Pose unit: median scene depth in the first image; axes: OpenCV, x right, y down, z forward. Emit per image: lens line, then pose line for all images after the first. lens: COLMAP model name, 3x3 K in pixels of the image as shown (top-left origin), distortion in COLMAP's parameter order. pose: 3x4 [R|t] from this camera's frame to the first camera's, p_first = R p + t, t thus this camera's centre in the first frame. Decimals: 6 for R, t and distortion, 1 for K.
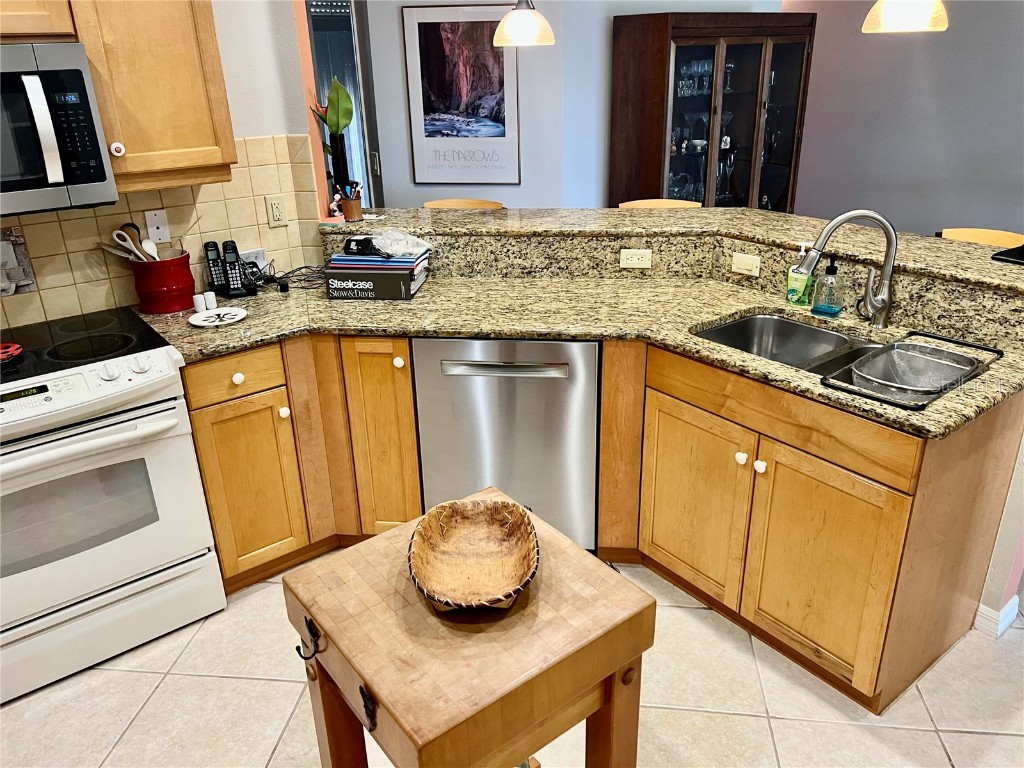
lens RADIAL K [[766.6, 0, 513.4], [0, 766.6, 382.8], [0, 0, 1]] dist [0.085259, -0.109797]
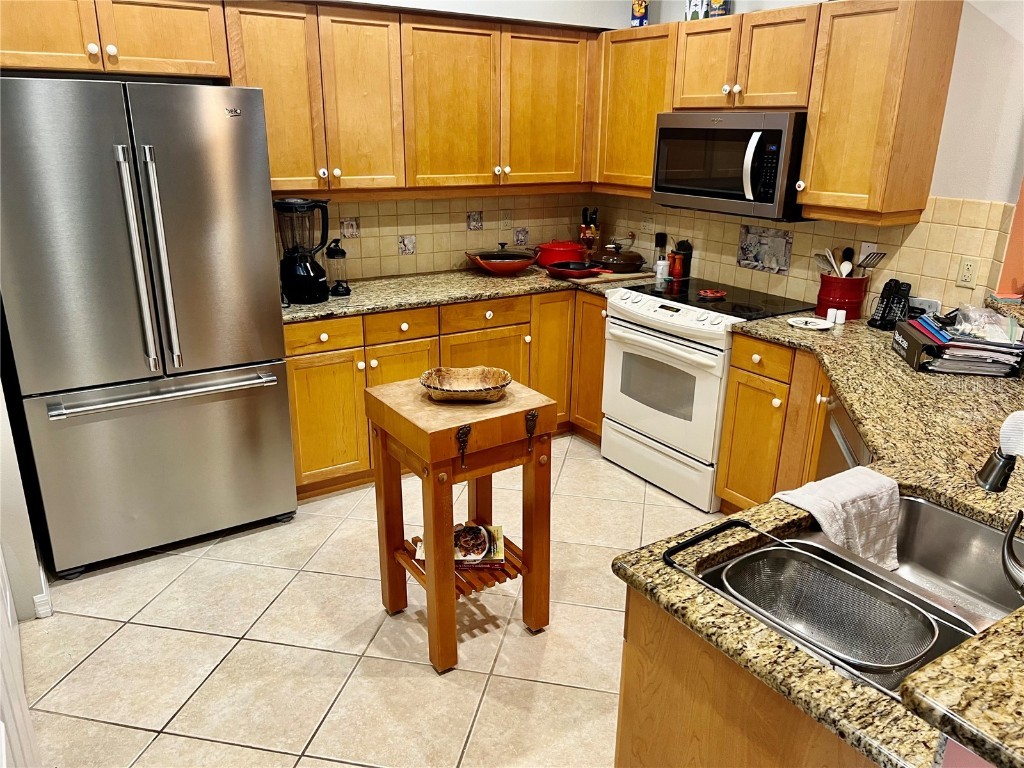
lens RADIAL K [[766.6, 0, 513.4], [0, 766.6, 382.8], [0, 0, 1]] dist [0.085259, -0.109797]
pose [[-0.090476, 0.336510, -0.937323, 0.929331], [-0.404427, 0.847669, 0.343360, -0.254131], [0.910084, 0.410145, 0.059400, 0.552424]]
